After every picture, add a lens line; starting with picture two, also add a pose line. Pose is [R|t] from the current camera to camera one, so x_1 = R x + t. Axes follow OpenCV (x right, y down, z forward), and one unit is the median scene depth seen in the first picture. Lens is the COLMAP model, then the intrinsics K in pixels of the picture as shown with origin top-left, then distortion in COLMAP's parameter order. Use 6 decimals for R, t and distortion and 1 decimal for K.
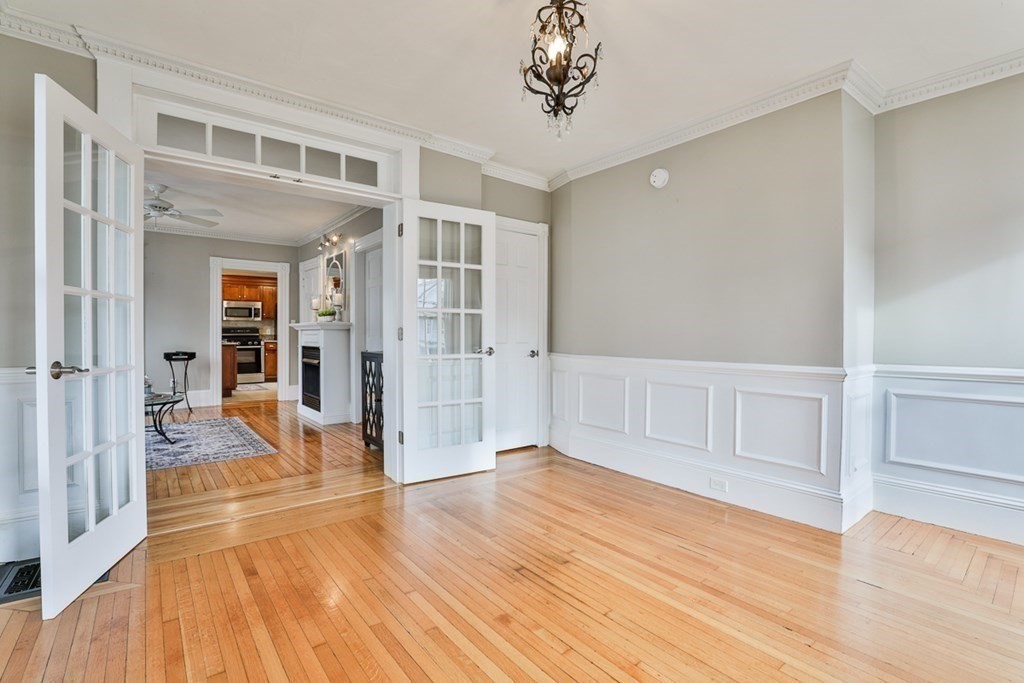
lens RADIAL K [[473.2, 0, 511.1], [0, 473.2, 336.7], [0, 0, 1]] dist [-0.028660, 0.000120]
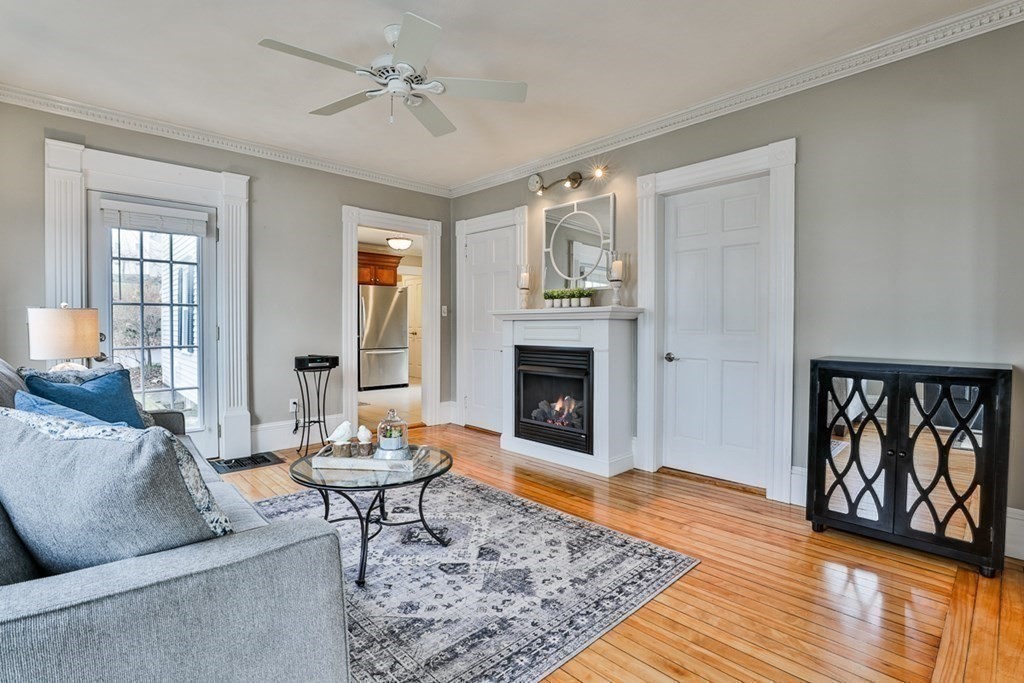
lens RADIAL K [[490.2, 0, 512.0], [0, 490.2, 341.5], [0, 0, 1]] dist [-0.037422, 0.000189]
pose [[0.996650, -0.001269, 0.081777, -0.503642], [-0.000729, 0.999702, 0.024396, -0.002115], [-0.081784, -0.024374, 0.996352, 0.340063]]
